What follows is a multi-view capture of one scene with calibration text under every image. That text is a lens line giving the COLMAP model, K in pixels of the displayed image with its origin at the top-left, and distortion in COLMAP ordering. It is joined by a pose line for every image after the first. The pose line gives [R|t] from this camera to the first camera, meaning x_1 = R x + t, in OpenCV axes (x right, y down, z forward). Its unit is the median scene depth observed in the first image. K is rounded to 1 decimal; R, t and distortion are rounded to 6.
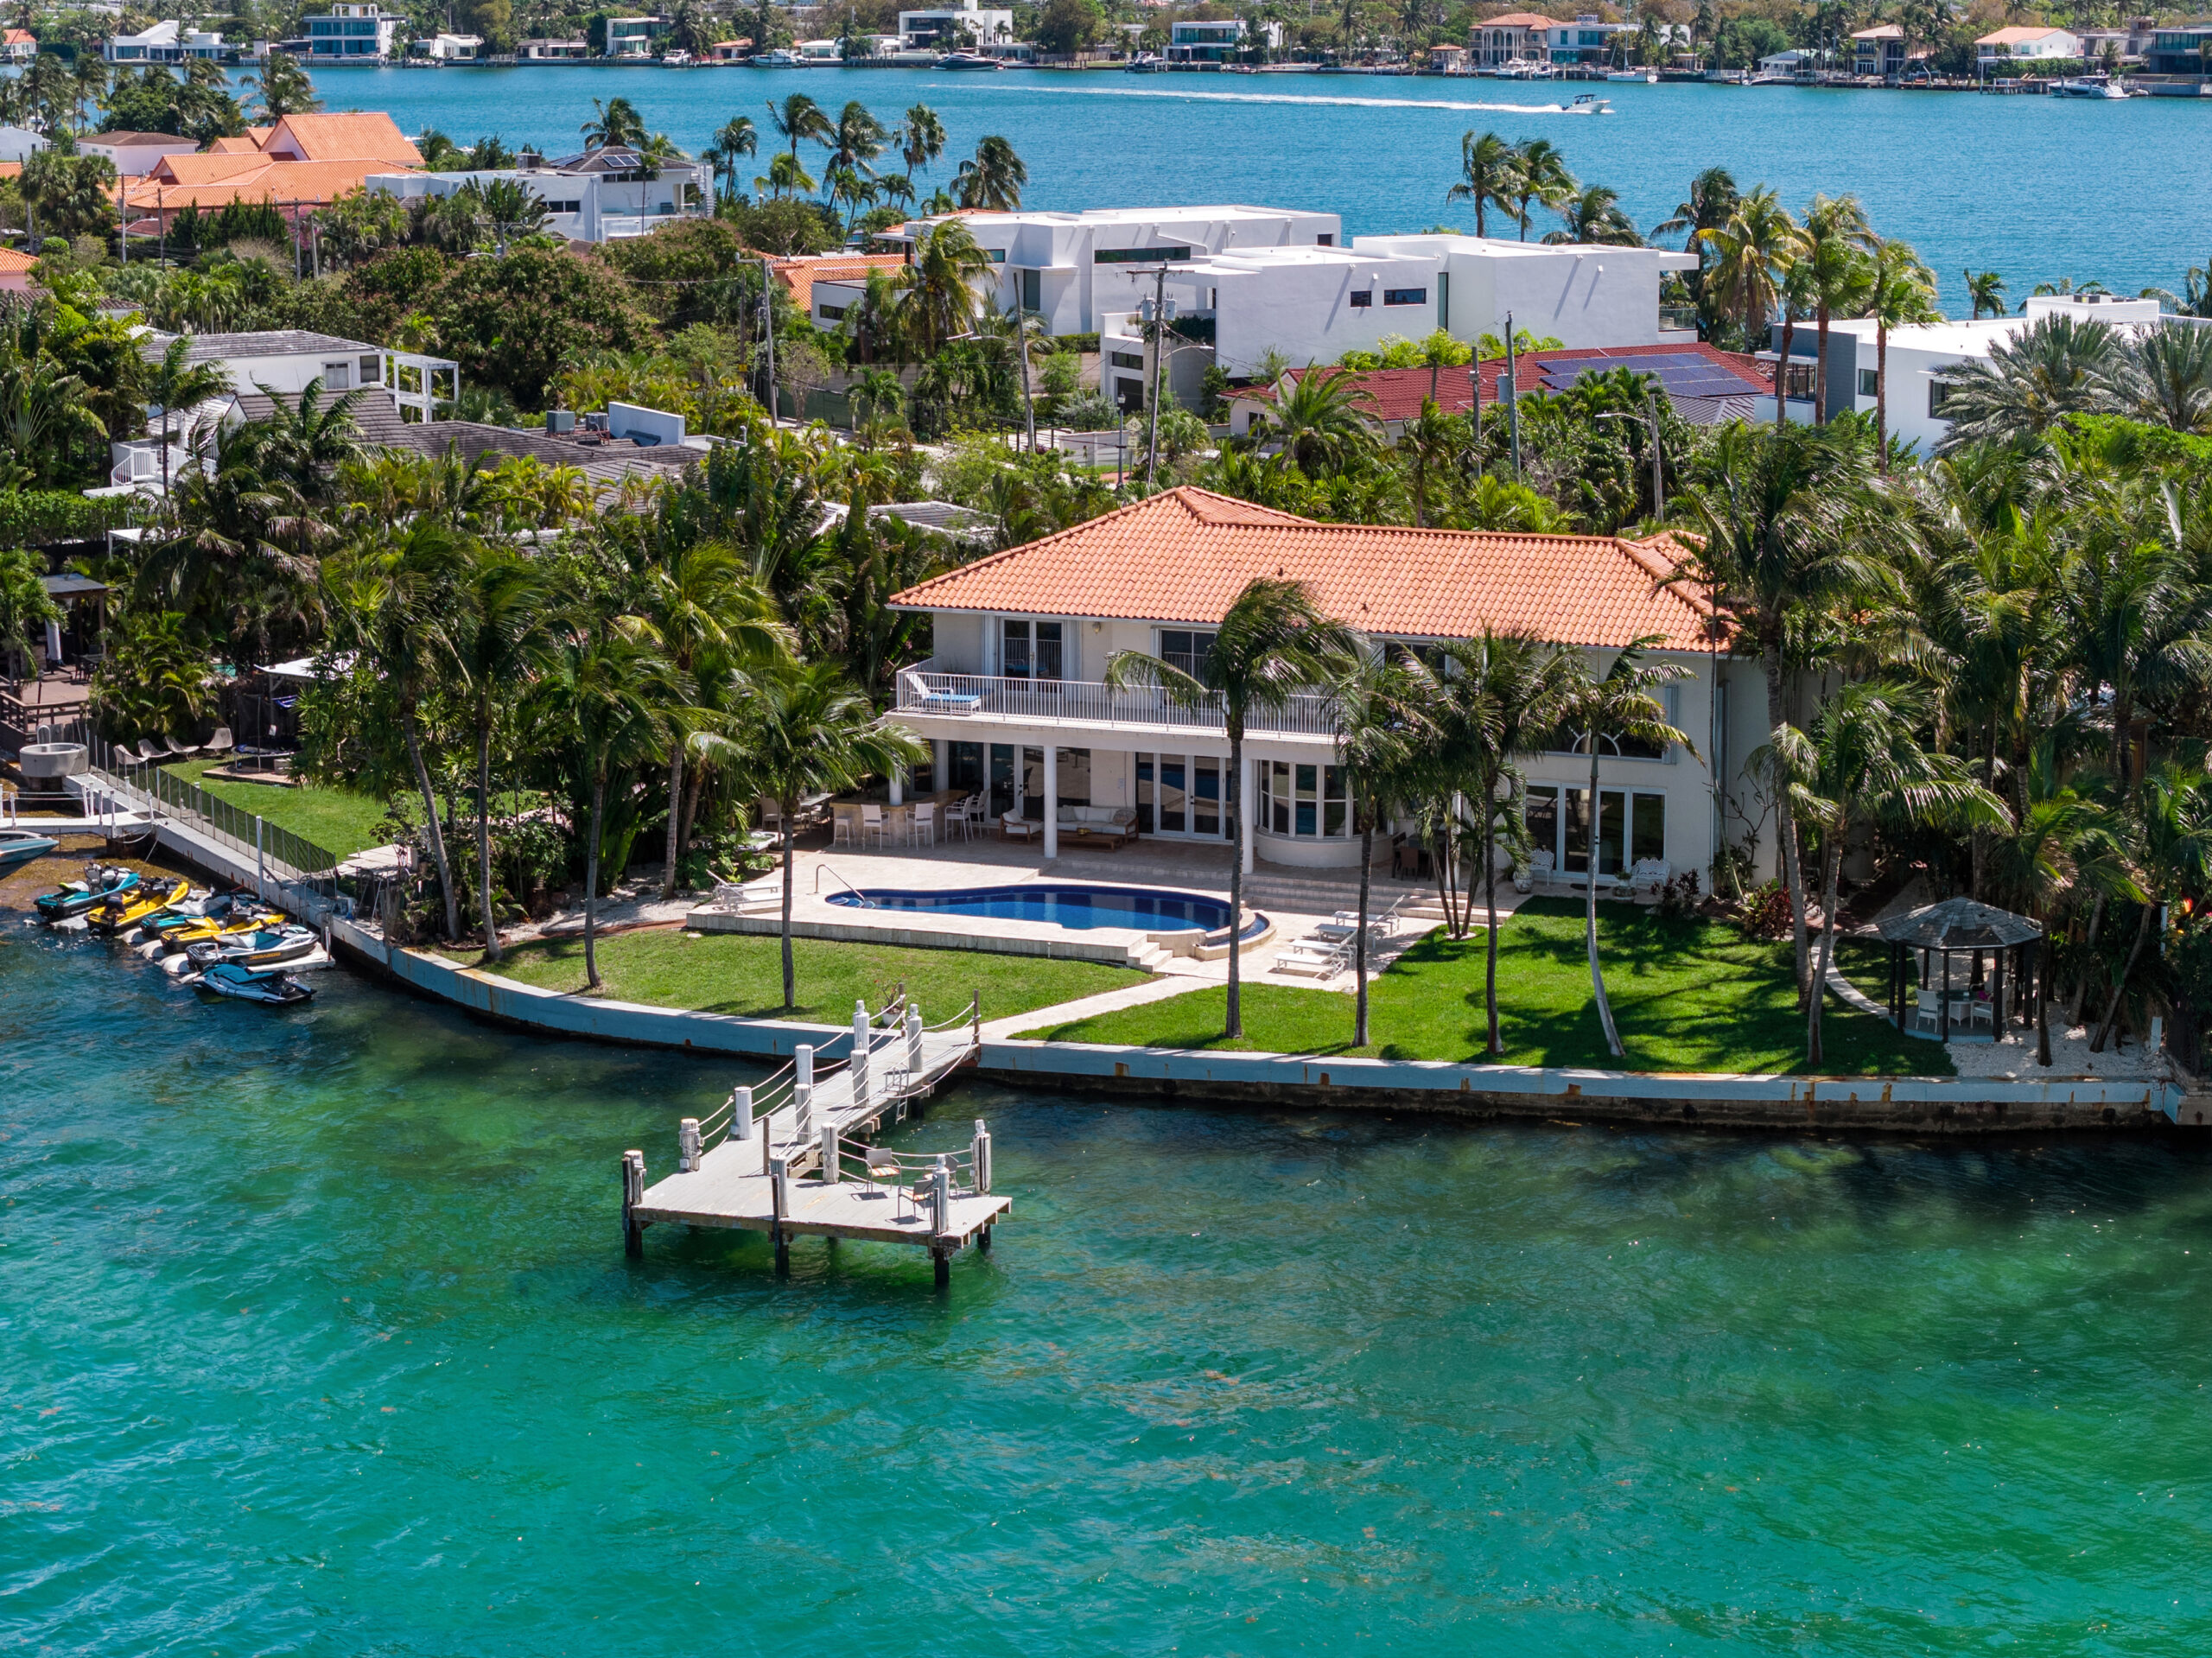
lens RADIAL K [[4471.1, 0, 1106.0], [0, 4471.1, 829.0], [0, 0, 1]] dist [-0.313361, 2.457470]
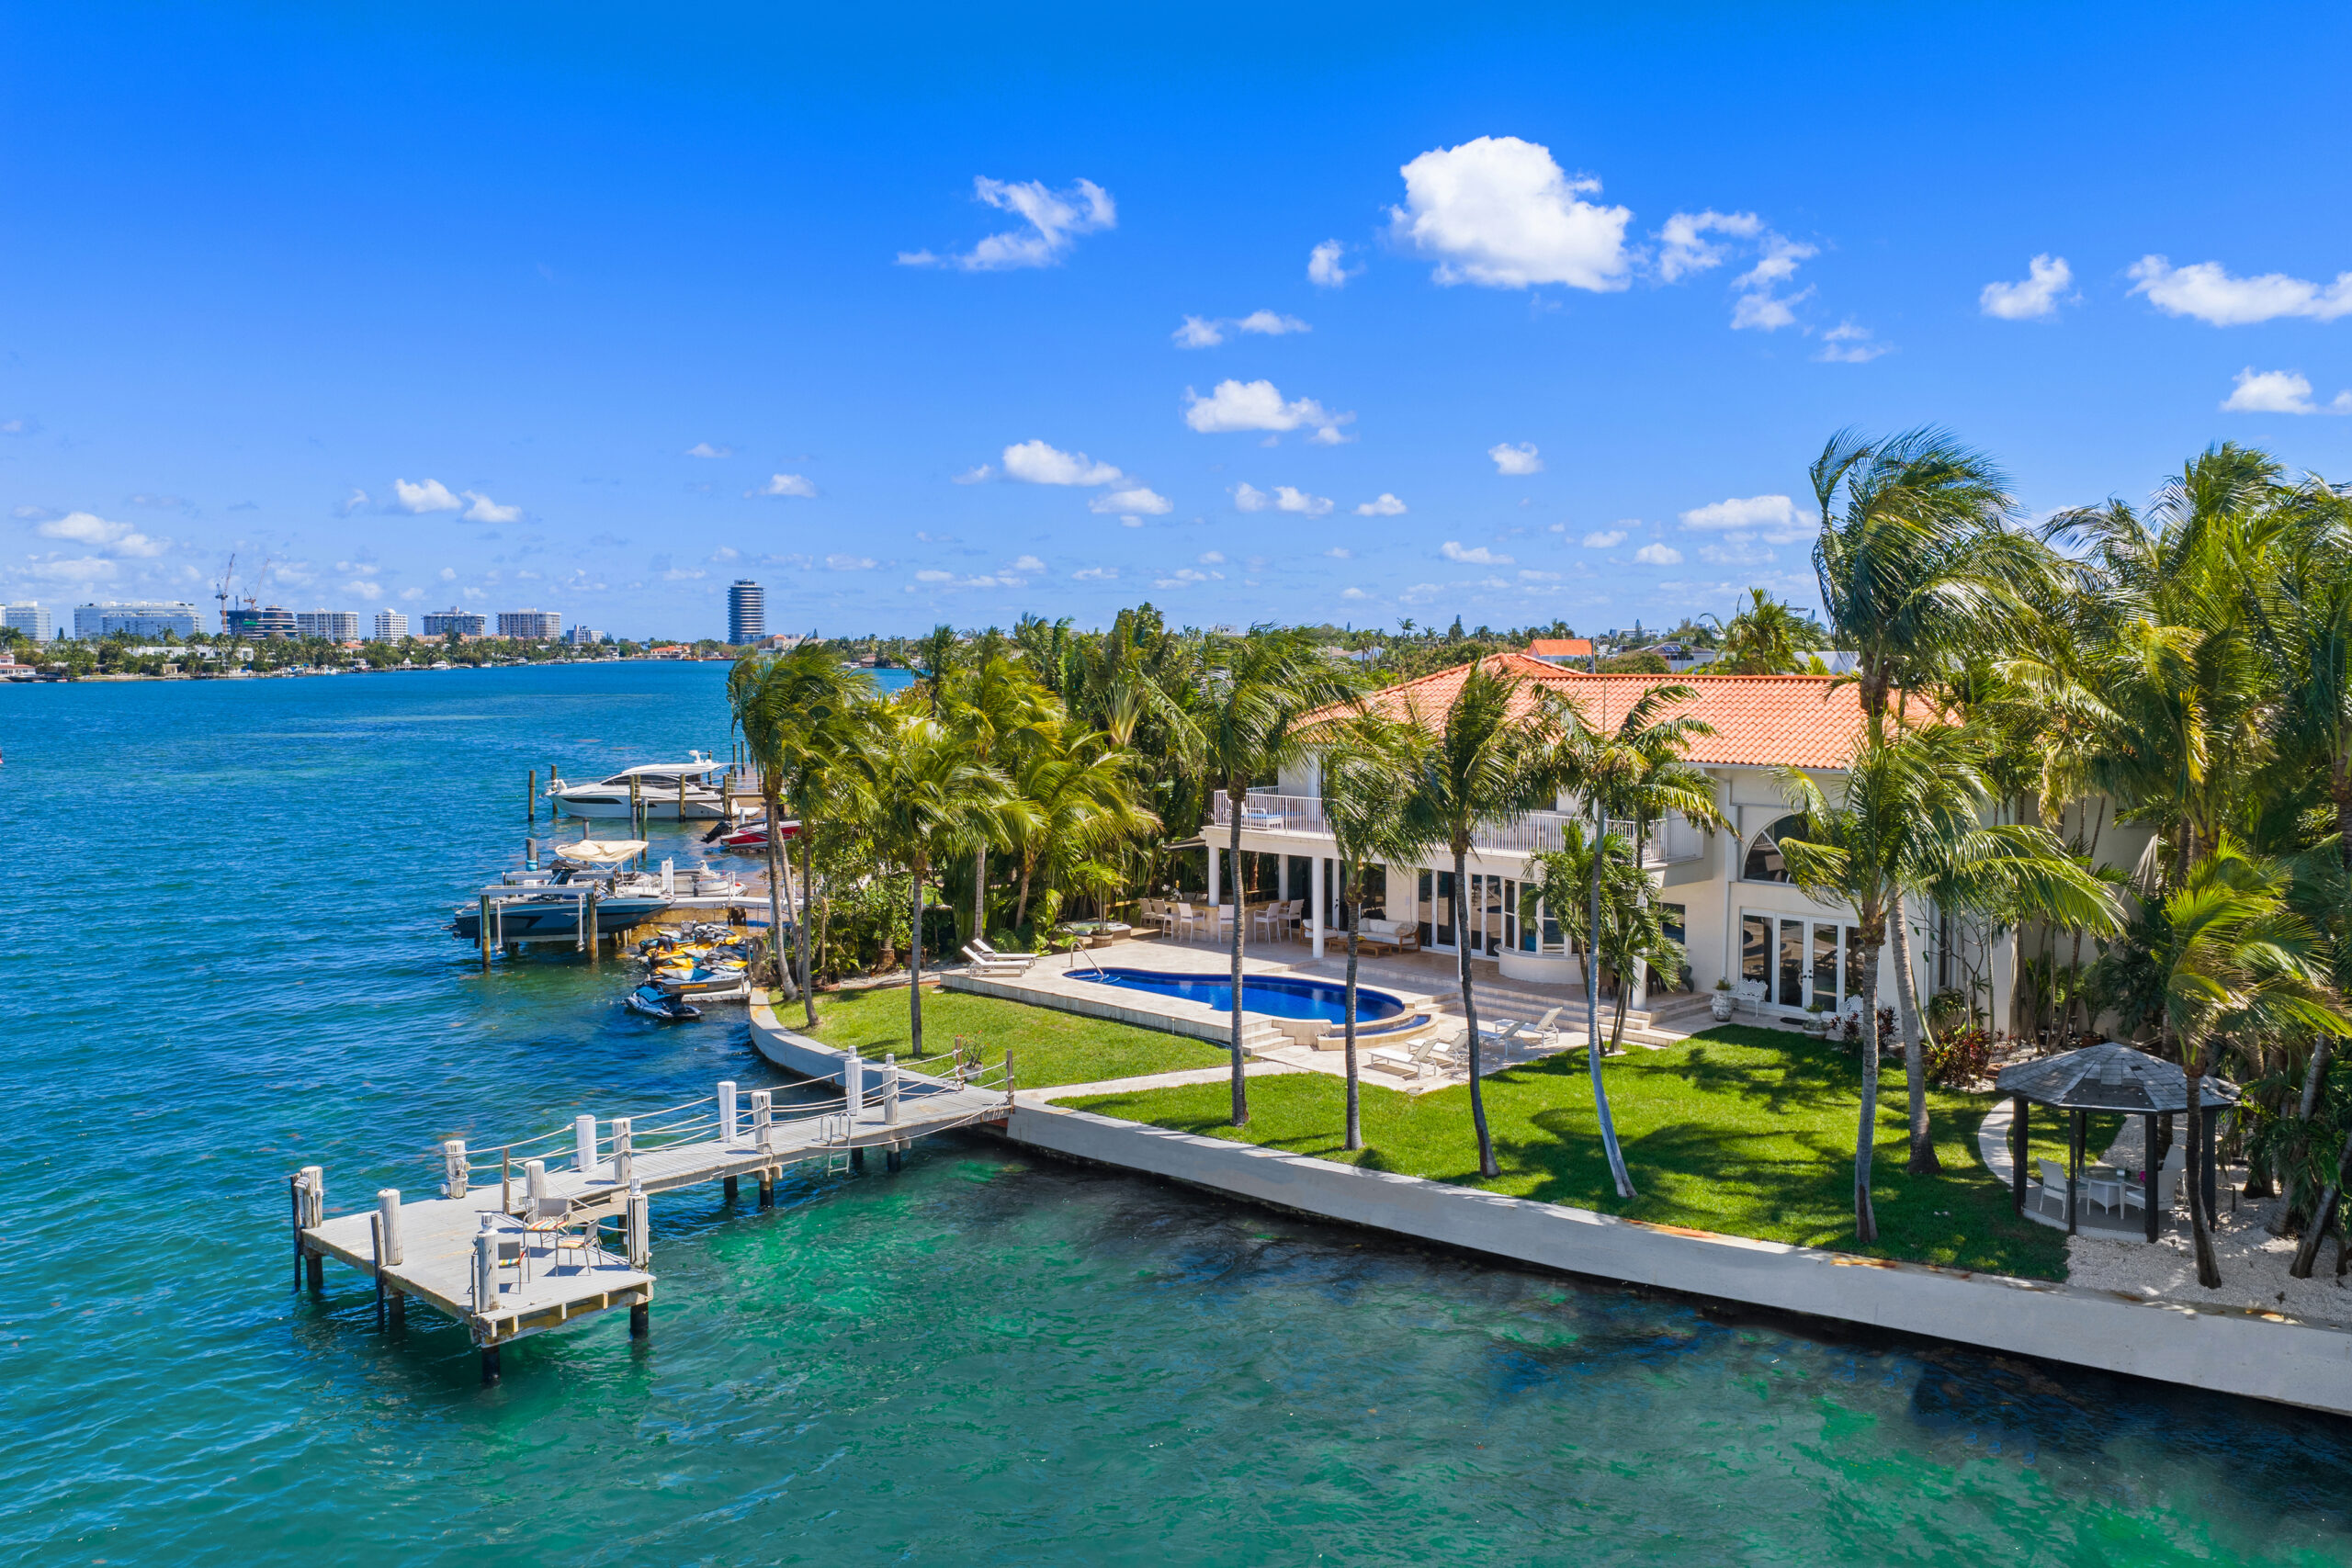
lens RADIAL K [[1908.6, 0, 1176.0], [0, 1908.6, 784.0], [0, 0, 1]] dist [-0.002228, -0.008868]
pose [[0.897330, 0.027209, -0.440521, 0.174401], [-0.082251, 0.990922, -0.106338, 0.017792], [0.433629, 0.131654, 0.891422, 0.577765]]
